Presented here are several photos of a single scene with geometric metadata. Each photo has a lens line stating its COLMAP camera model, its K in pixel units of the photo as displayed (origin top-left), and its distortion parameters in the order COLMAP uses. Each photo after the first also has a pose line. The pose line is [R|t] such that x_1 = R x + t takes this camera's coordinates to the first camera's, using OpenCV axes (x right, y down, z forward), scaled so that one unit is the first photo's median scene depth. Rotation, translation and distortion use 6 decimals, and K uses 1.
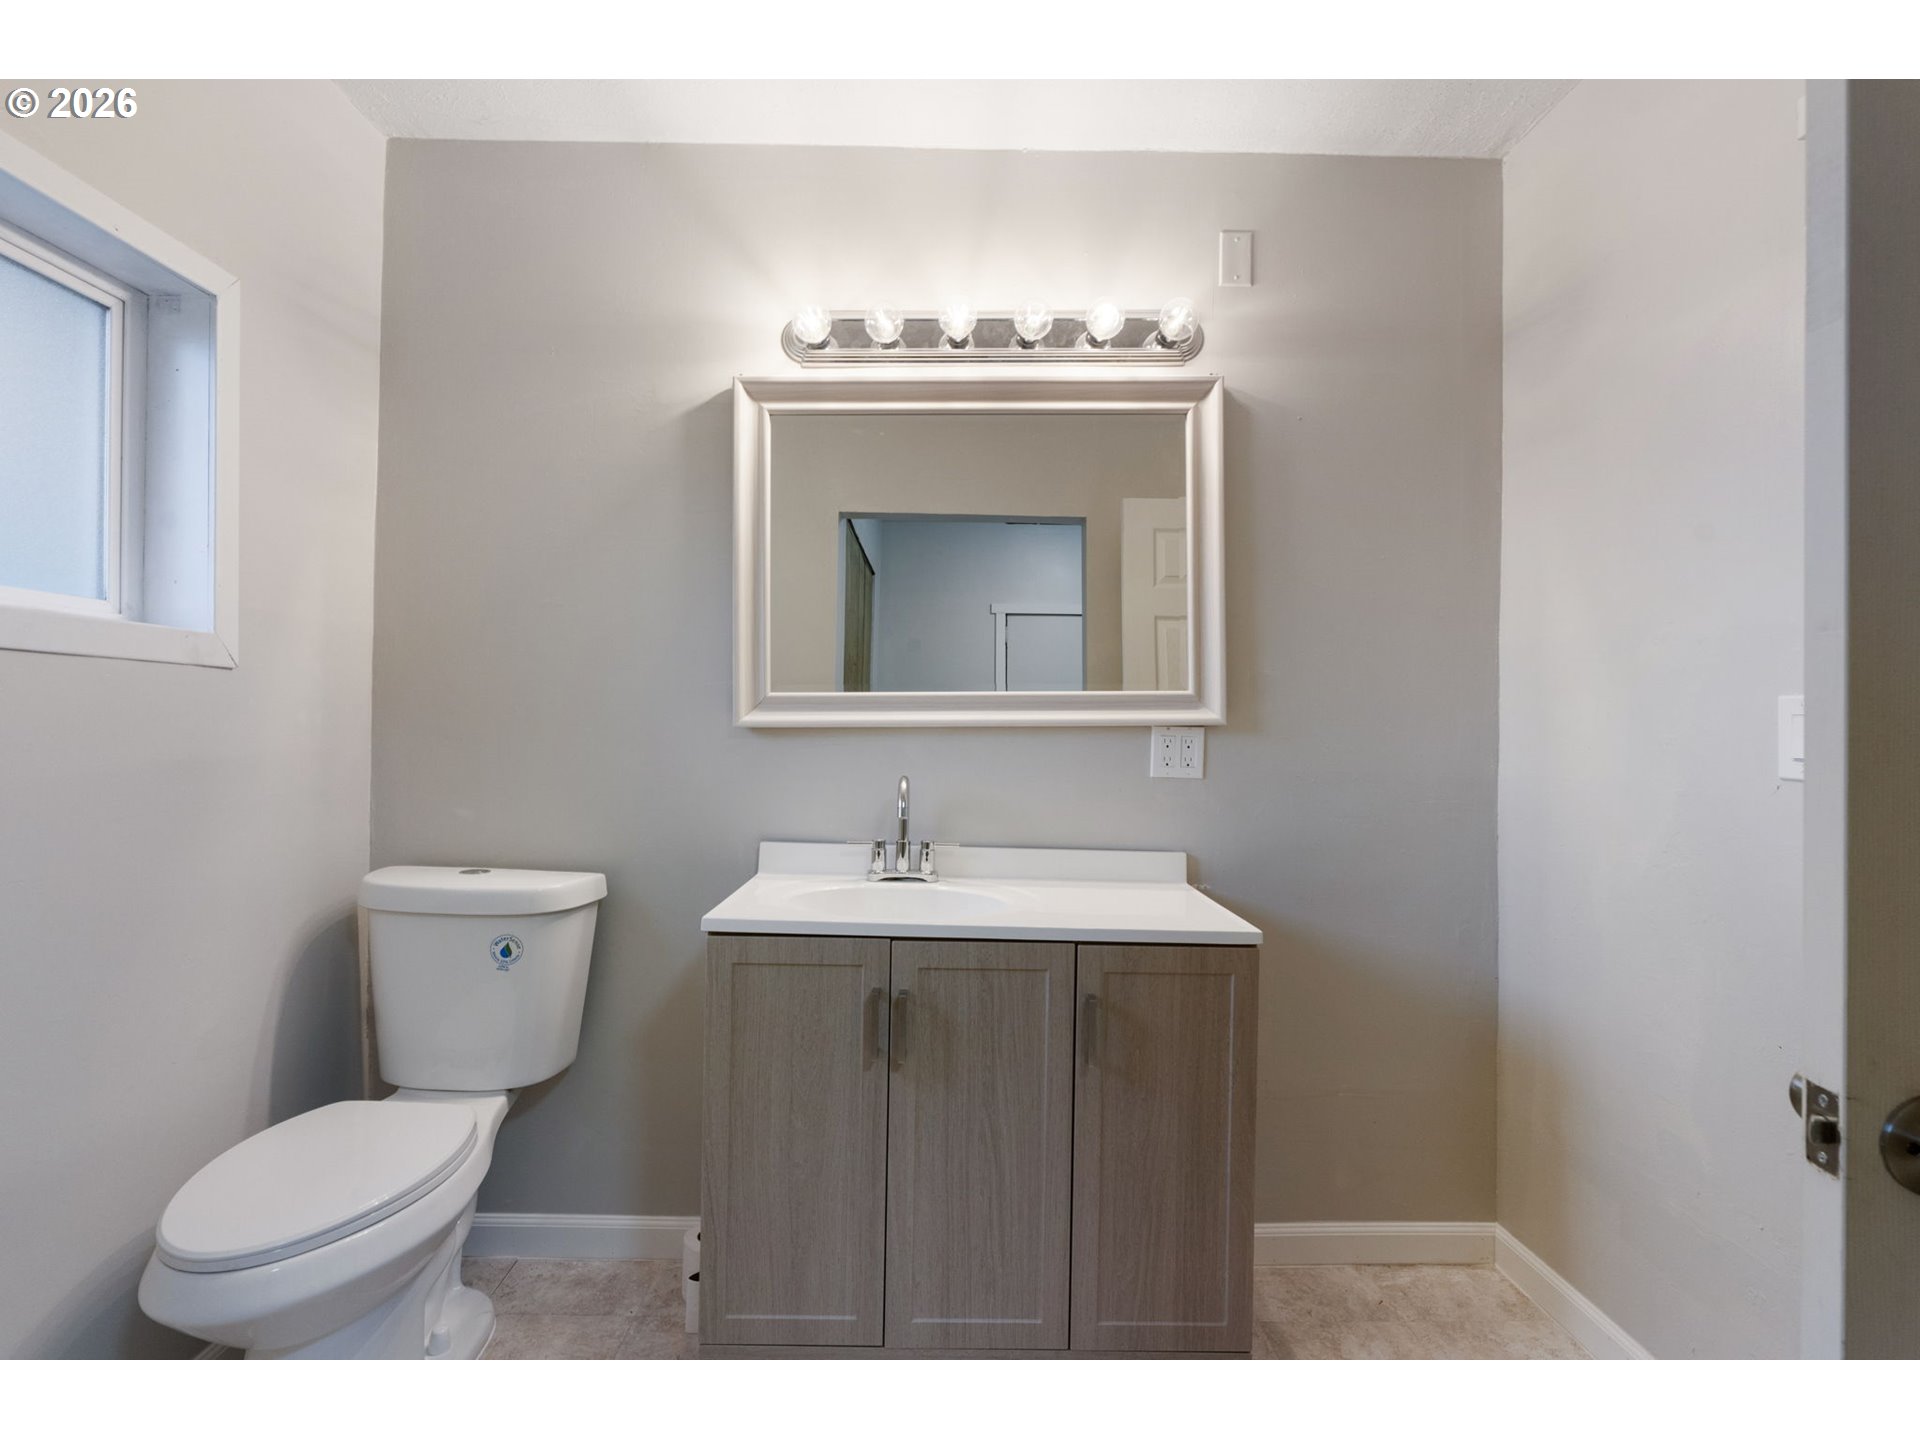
lens RADIAL K [[871.2, 0, 943.5], [0, 871.2, 729.4], [0, 0, 1]] dist [-0.001706, 0.000480]
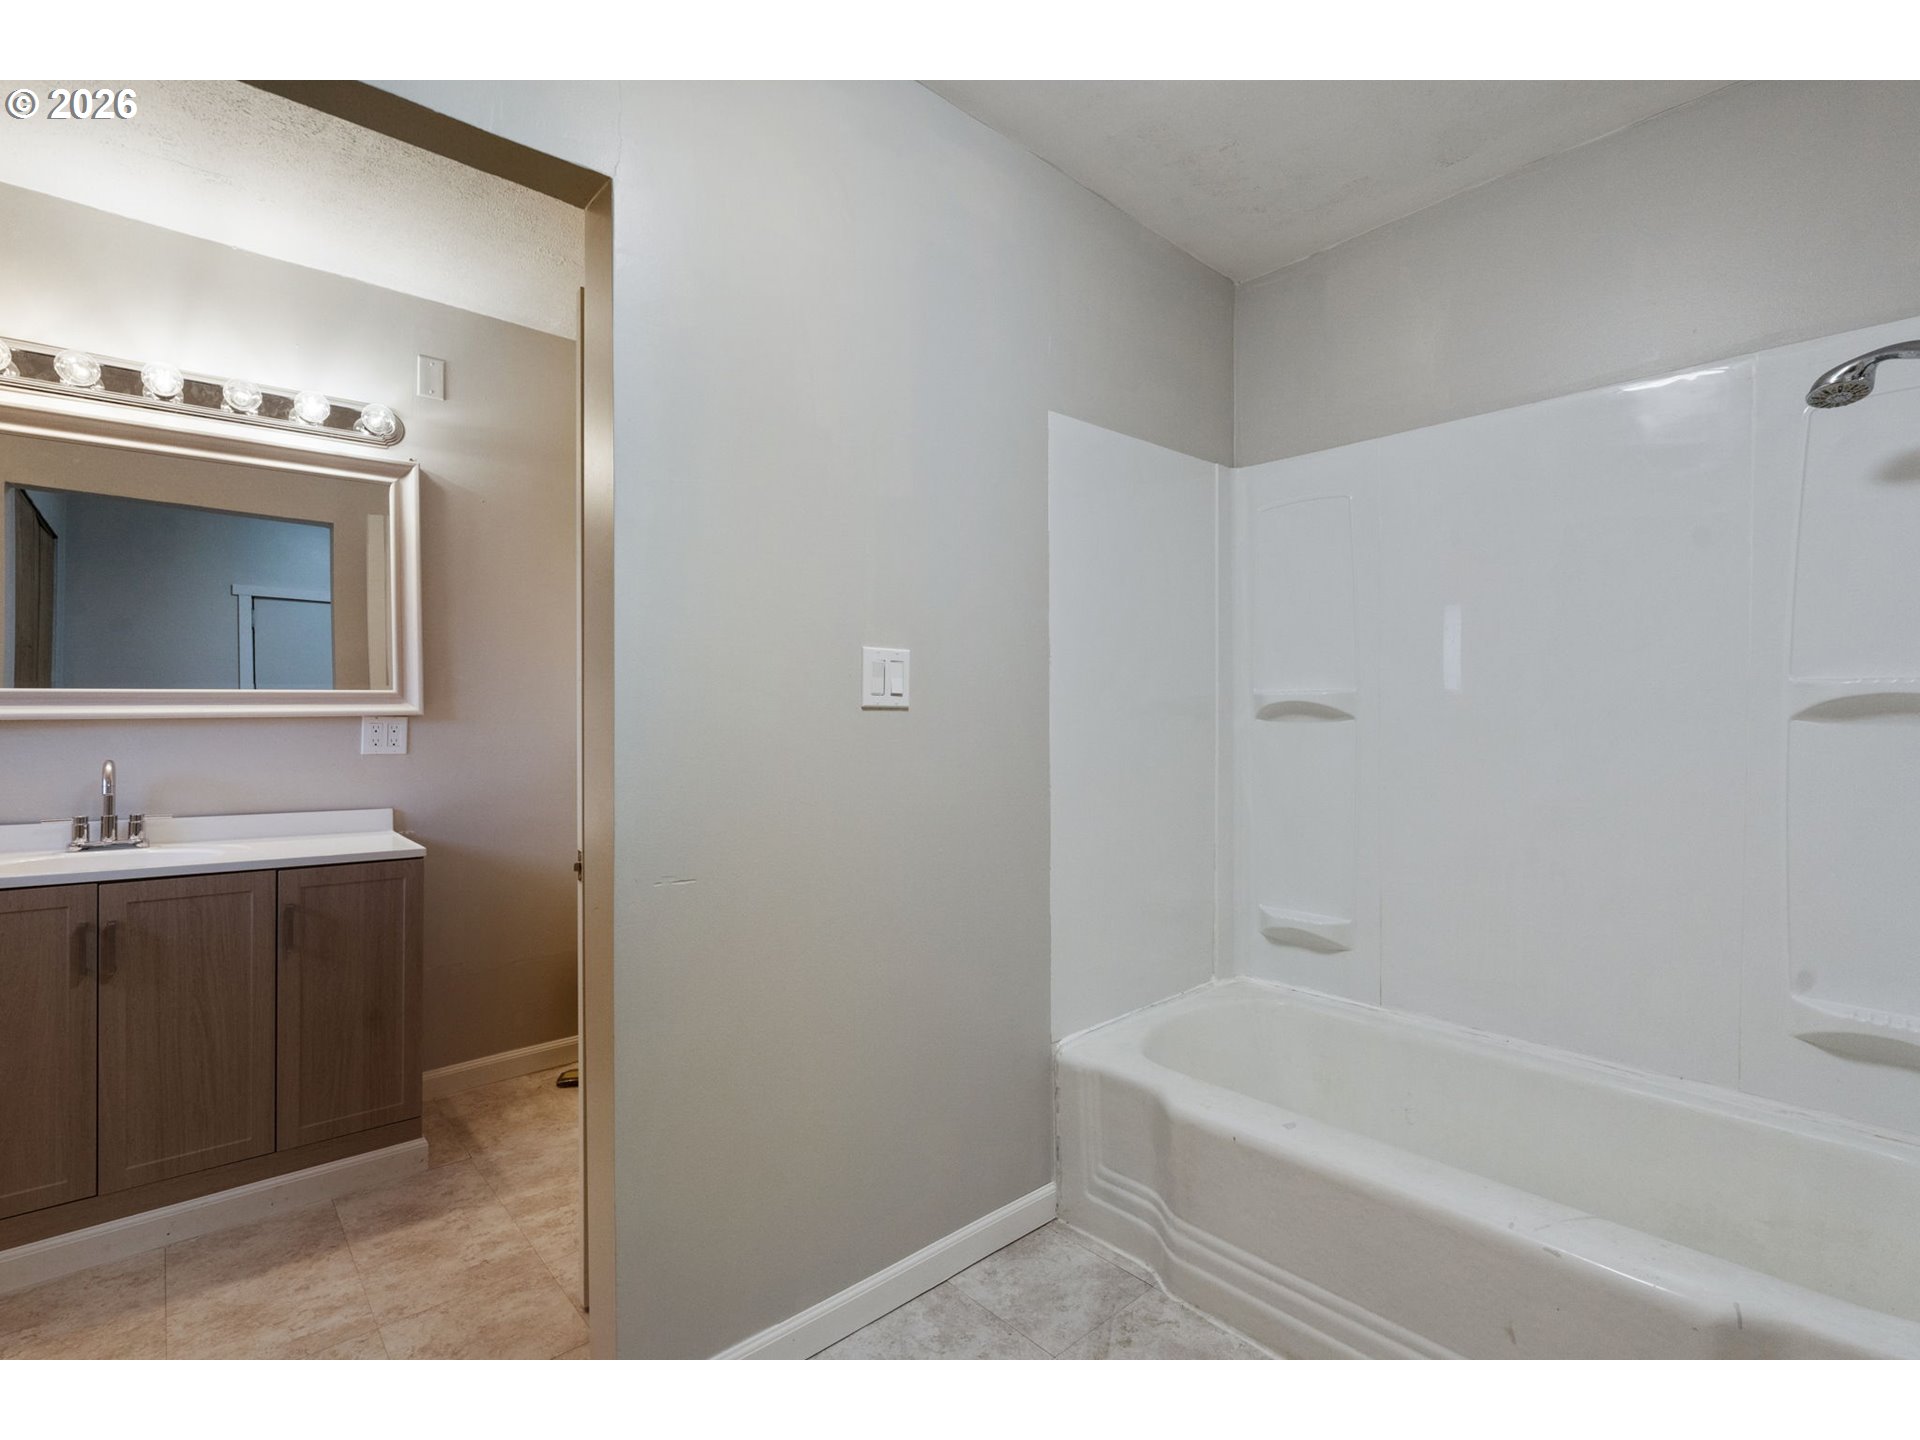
lens RADIAL K [[886.8, 0, 955.9], [0, 886.8, 719.6], [0, 0, 1]] dist [-0.009946, 0.001890]
pose [[0.750953, -0.014820, 0.660189, 0.028788], [0.013400, 0.999884, 0.007204, 0.003470], [-0.660220, 0.003437, 0.751065, -0.625973]]
